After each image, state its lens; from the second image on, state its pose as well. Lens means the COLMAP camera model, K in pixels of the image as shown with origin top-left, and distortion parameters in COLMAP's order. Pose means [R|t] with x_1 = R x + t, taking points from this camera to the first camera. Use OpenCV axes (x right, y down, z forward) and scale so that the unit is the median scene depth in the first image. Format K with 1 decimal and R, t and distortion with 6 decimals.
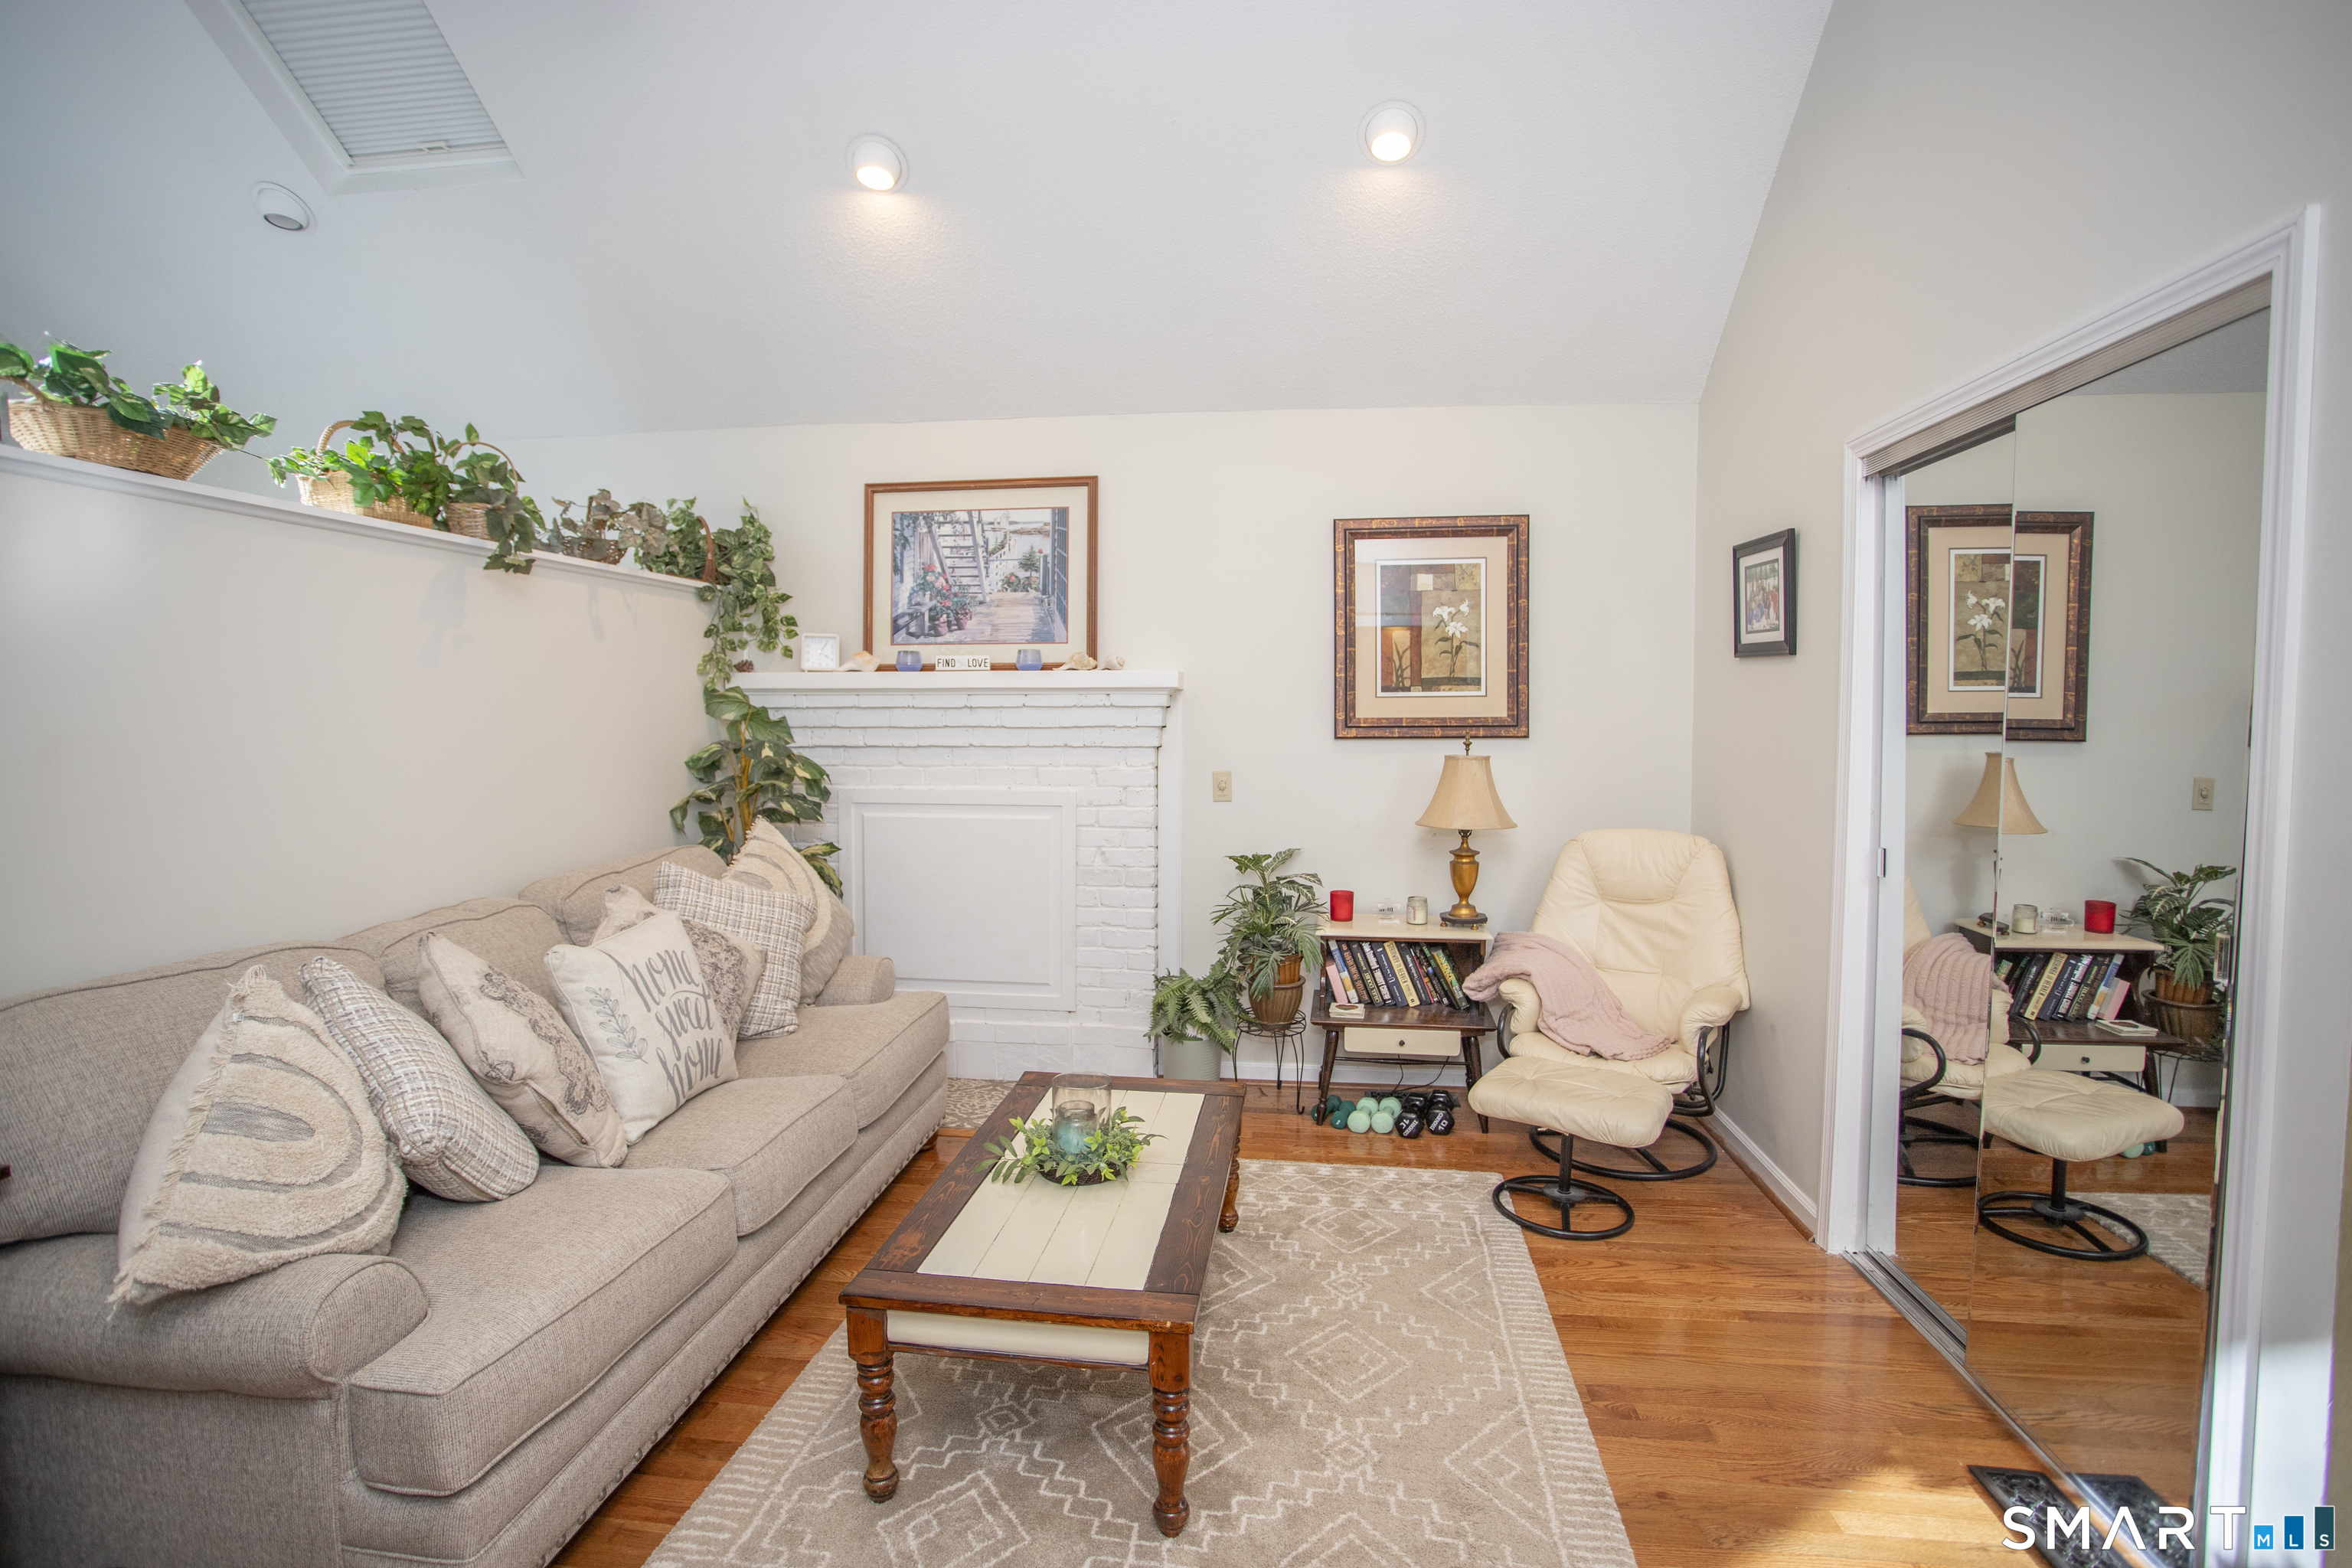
lens RADIAL K [[1133.3, 0, 1156.0], [0, 1133.3, 781.8], [0, 0, 1]] dist [-0.074070, 0.033466]
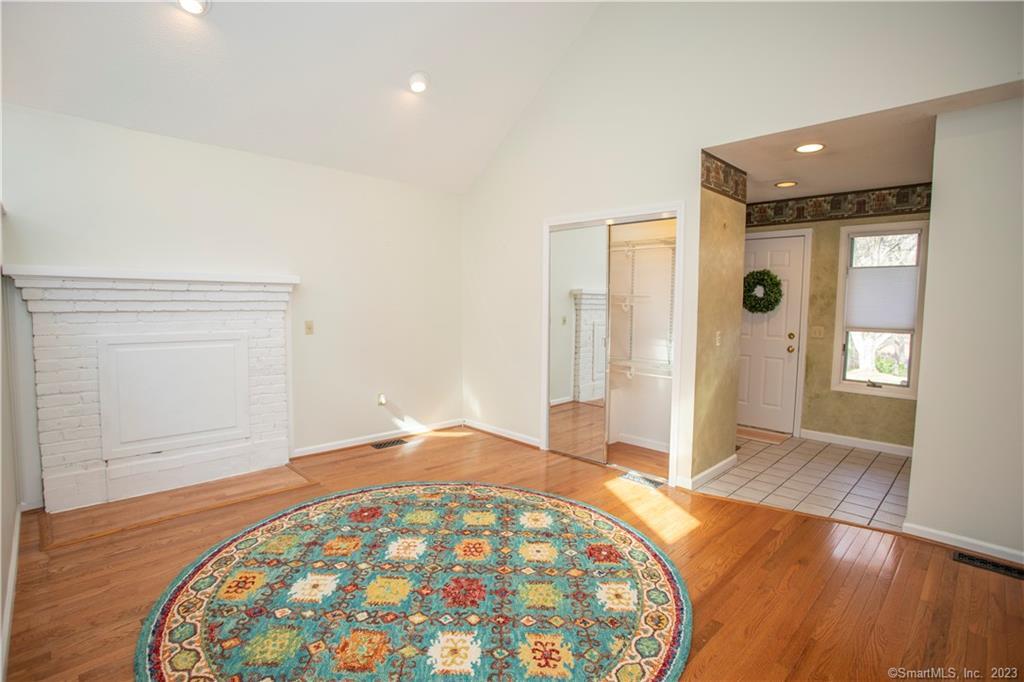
lens RADIAL K [[494.4, 0, 508.4], [0, 494.4, 339.3], [0, 0, 1]] dist [-0.086746, 0.046670]
pose [[0.616026, -0.054257, 0.785855, -0.563289], [0.034929, 0.998525, 0.041559, 0.002234], [-0.786951, 0.001848, 0.617013, 0.083496]]
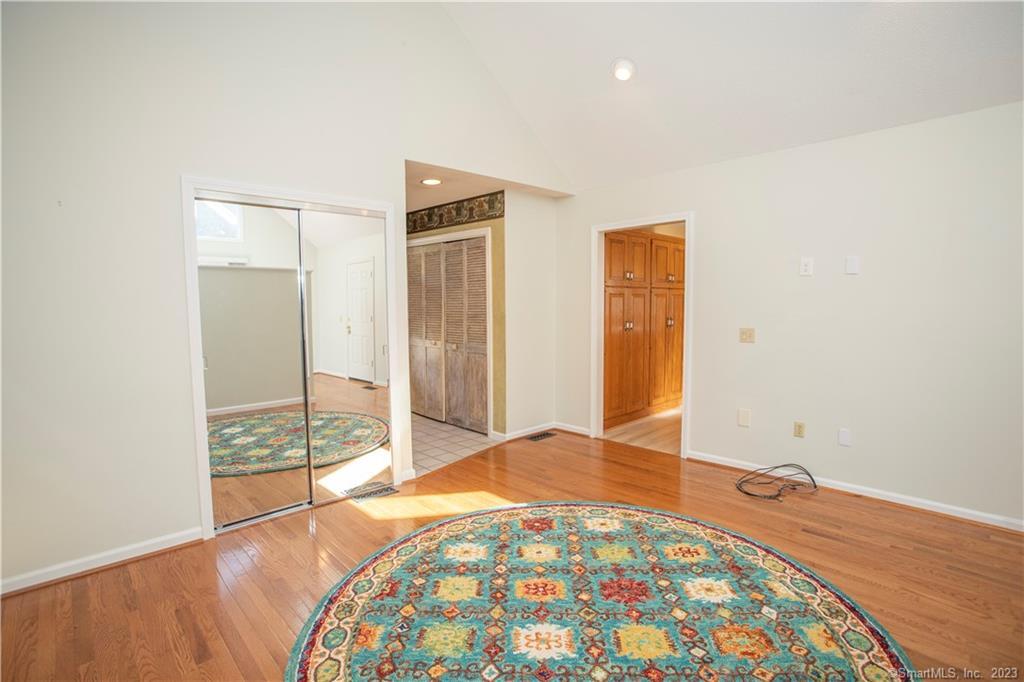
lens RADIAL K [[493.4, 0, 503.3], [0, 493.4, 340.0], [0, 0, 1]] dist [-0.074070, 0.033466]
pose [[-0.775796, -0.043165, 0.629505, -0.384150], [0.043573, 0.991611, 0.121694, -0.061515], [-0.629477, 0.121839, -0.767407, 1.083034]]
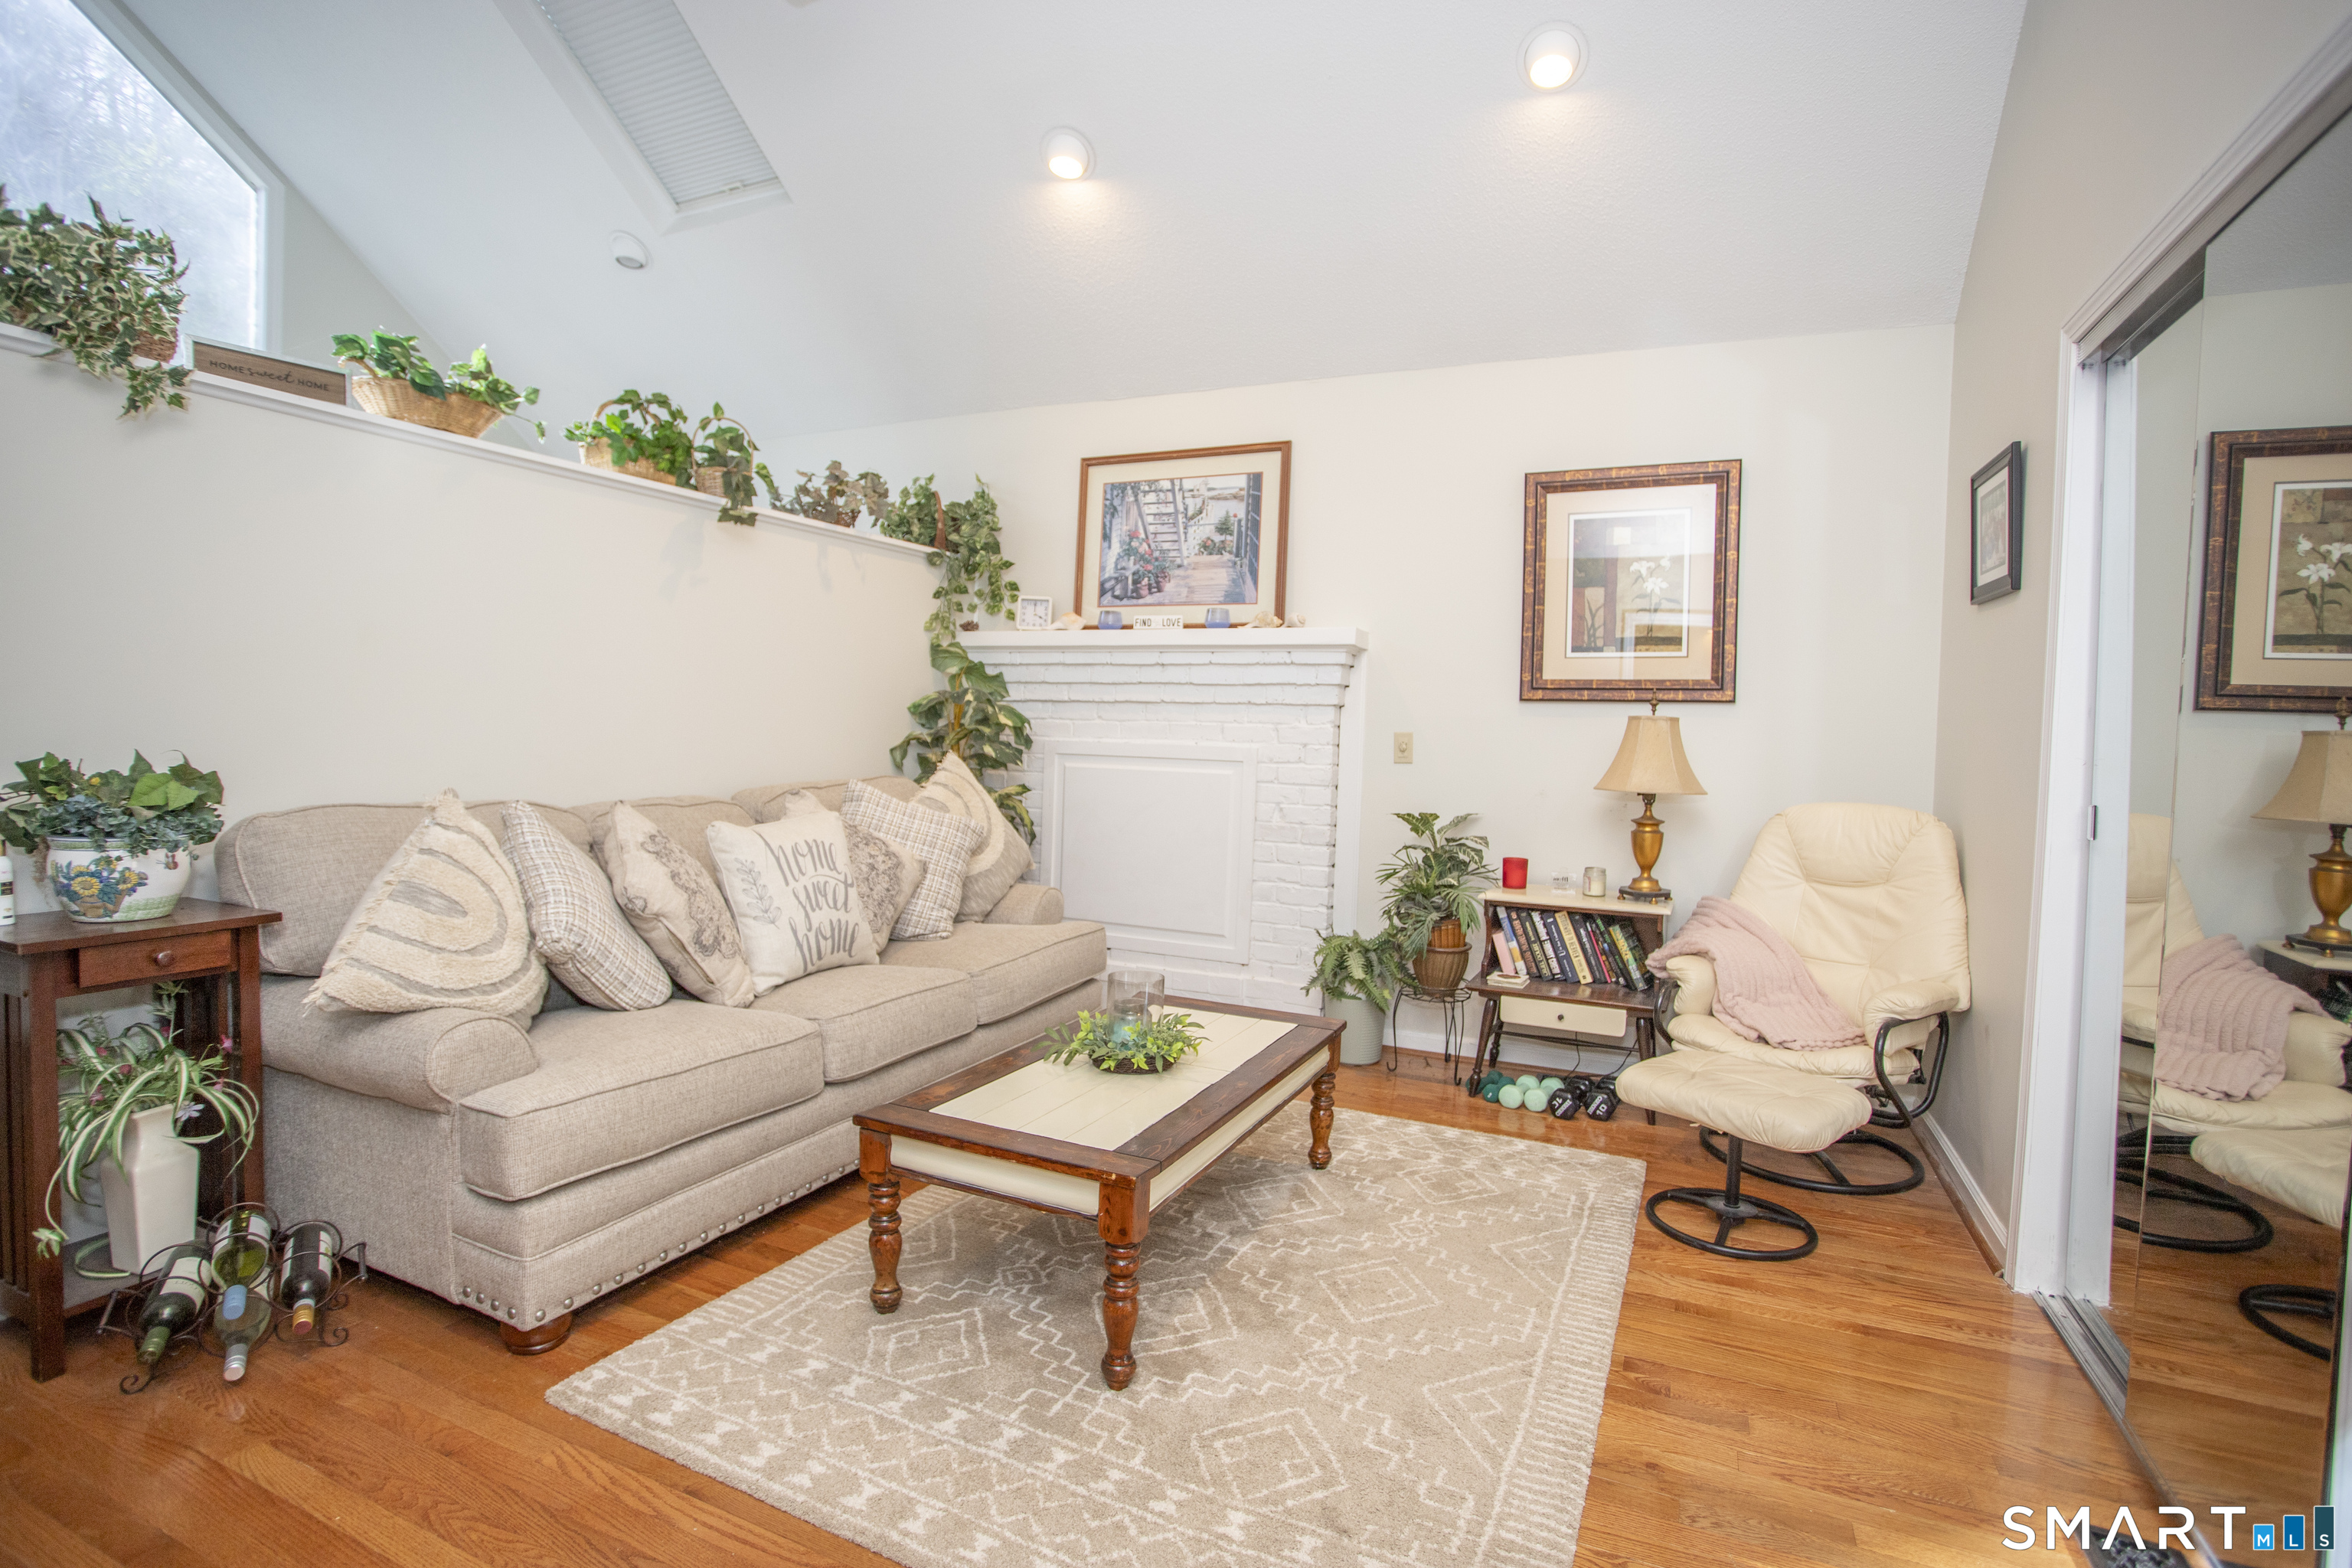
lens RADIAL K [[1135.5, 0, 1167.8], [0, 1135.5, 780.2], [0, 0, 1]] dist [-0.086746, 0.046670]
pose [[0.953854, 0.039793, -0.297623, 0.187041], [-0.047126, 0.998736, -0.017501, 0.070375], [0.296550, 0.030719, 0.954523, 0.002296]]
